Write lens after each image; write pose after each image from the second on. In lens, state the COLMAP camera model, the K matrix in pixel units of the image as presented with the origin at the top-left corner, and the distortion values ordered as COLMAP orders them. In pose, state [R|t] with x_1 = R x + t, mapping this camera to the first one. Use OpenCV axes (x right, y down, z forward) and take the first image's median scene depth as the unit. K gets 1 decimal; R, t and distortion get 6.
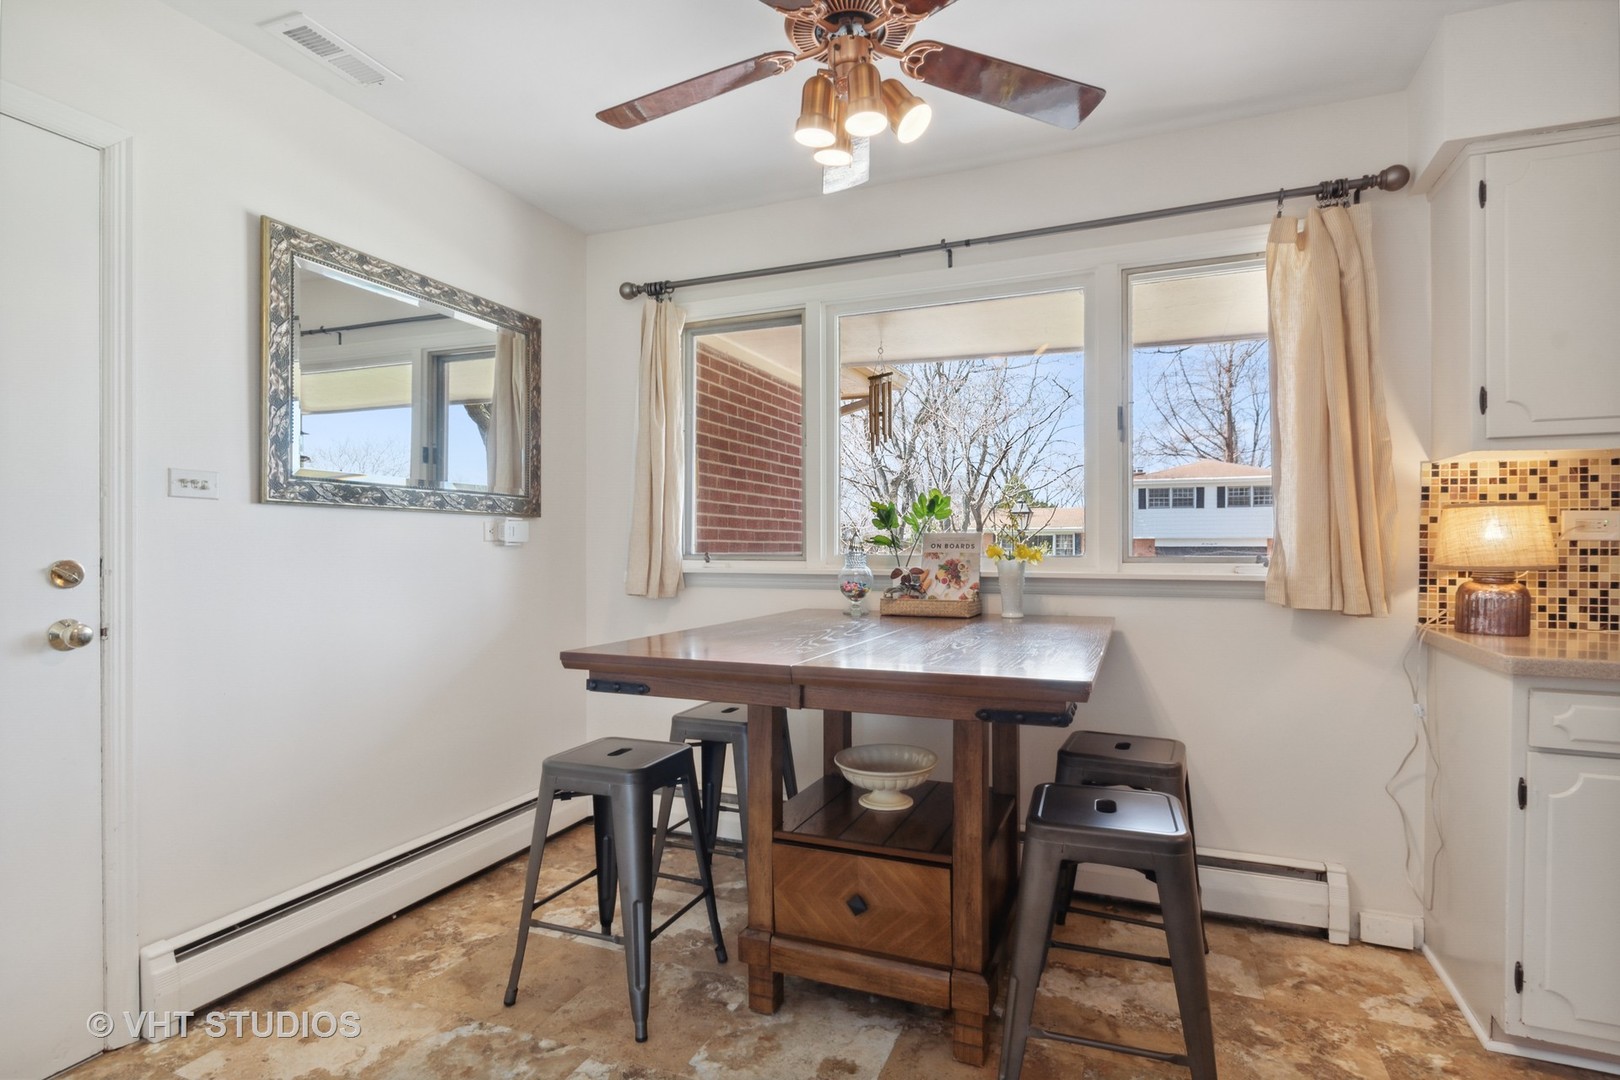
lens RADIAL K [[836.6, 0, 809.2], [0, 836.6, 540.9], [0, 0, 1]] dist [-0.002387, -0.000079]
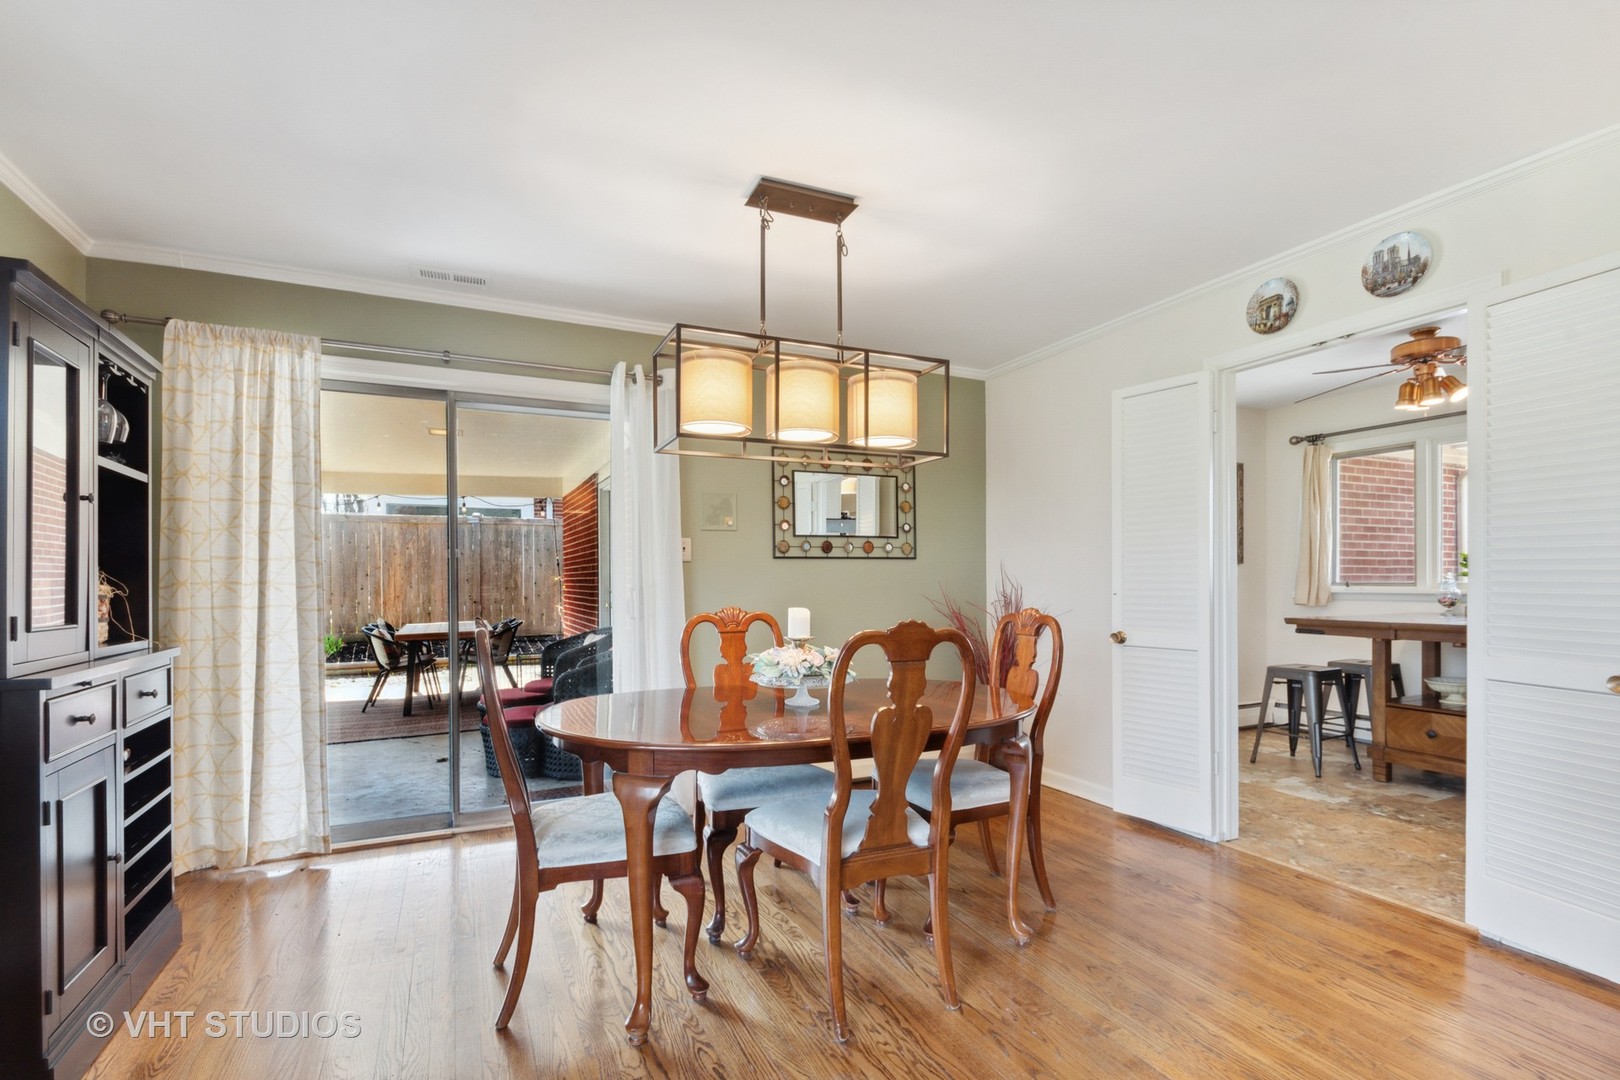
lens RADIAL K [[748.6, 0, 801.7], [0, 748.6, 575.0], [0, 0, 1]] dist [-0.001069, -0.000384]
pose [[0.737245, -0.001441, -0.675624, 0.103787], [0.005717, 0.999975, 0.004106, -0.013376], [0.675601, -0.006890, 0.737235, -1.021655]]
